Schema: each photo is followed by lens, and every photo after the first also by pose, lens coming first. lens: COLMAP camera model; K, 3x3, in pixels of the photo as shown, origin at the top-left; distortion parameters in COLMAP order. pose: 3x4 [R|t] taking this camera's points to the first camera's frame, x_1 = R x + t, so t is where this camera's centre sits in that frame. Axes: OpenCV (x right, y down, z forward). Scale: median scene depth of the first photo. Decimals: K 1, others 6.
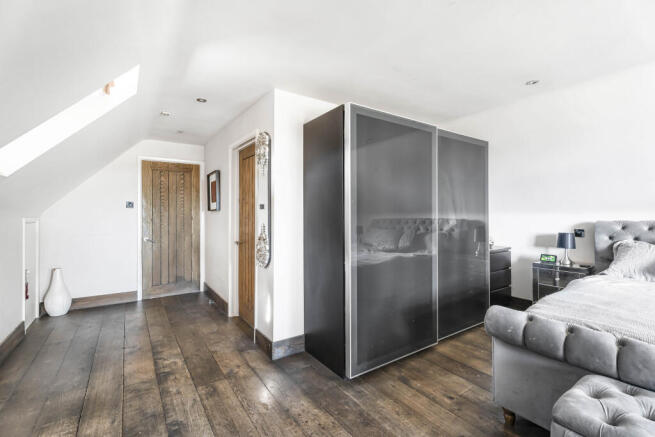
lens RADIAL K [[300.7, 0, 328.6], [0, 300.7, 216.0], [0, 0, 1]] dist [0.003861, 0.000388]
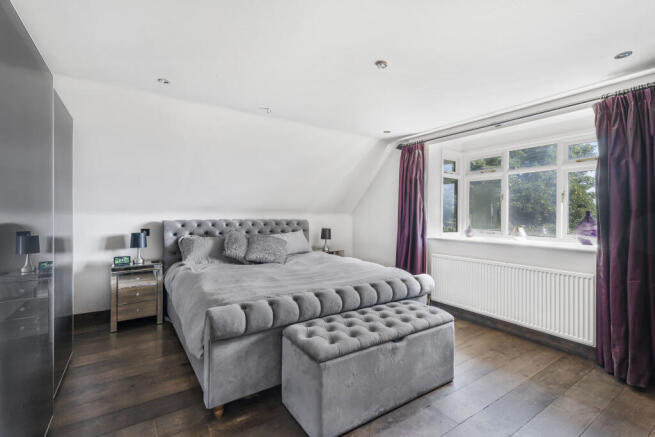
lens RADIAL K [[300.7, 0, 328.8], [0, 300.7, 215.8], [0, 0, 1]] dist [0.003861, 0.000388]
pose [[0.005945, -0.003315, 0.999977, -0.248918], [0.001376, 0.999994, 0.003307, -0.004224], [-0.999981, 0.001356, 0.005950, 0.364848]]
